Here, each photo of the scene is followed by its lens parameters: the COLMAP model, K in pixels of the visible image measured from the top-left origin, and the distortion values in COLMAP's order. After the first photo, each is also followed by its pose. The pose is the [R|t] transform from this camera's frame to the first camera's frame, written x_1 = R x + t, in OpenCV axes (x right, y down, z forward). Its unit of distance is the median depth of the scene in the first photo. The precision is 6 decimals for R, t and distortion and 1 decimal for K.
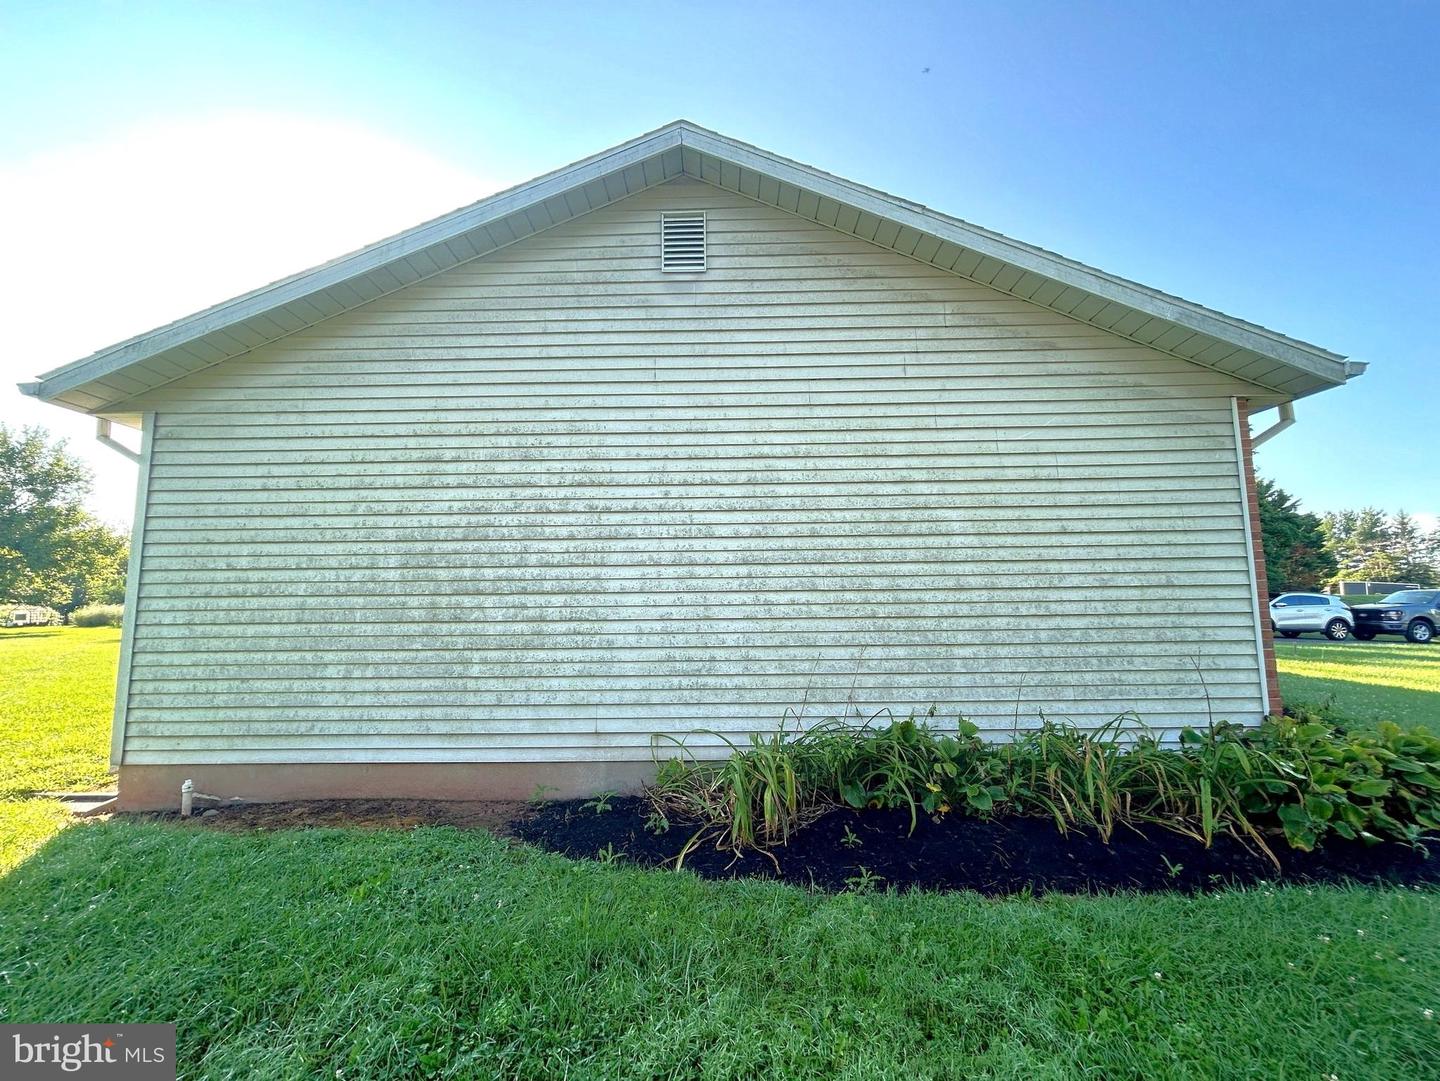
lens RADIAL K [[585.6, 0, 716.0], [0, 585.6, 540.4], [0, 0, 1]] dist [-0.001011, -0.000274]
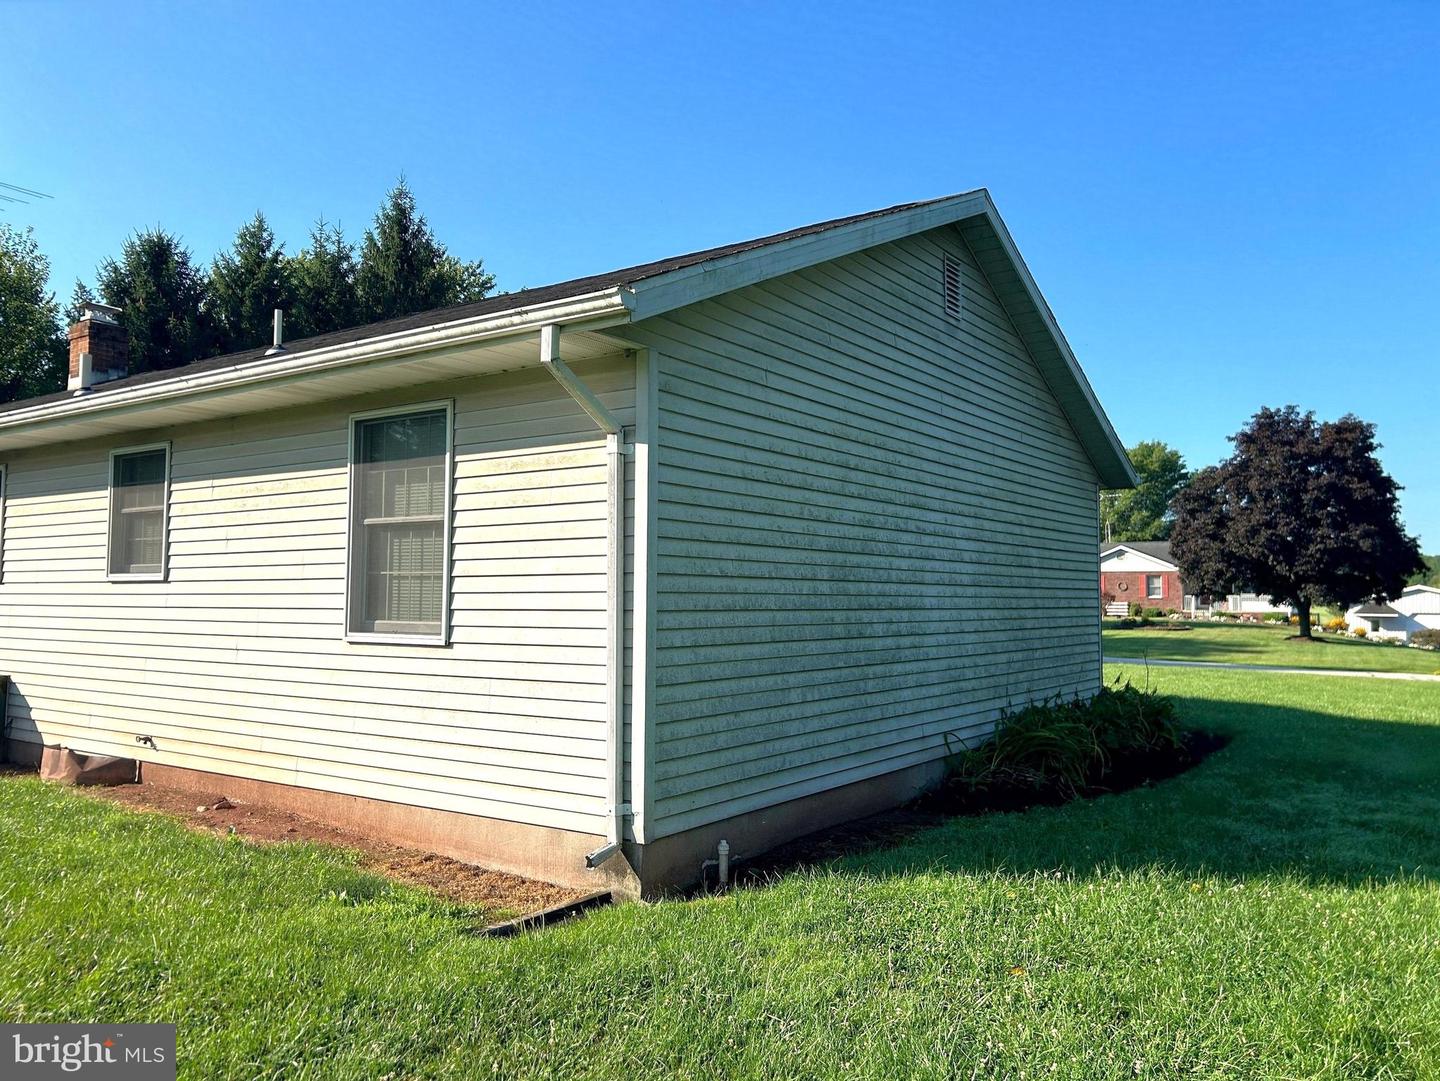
lens RADIAL K [[1083.1, 0, 722.9], [0, 1083.1, 540.5], [0, 0, 1]] dist [0.087873, -0.106601]
pose [[0.562728, 0.058054, 0.824601, -2.045991], [-0.095997, 0.995371, -0.004565, 0.008304], [-0.821049, -0.076591, 0.565696, 0.178930]]
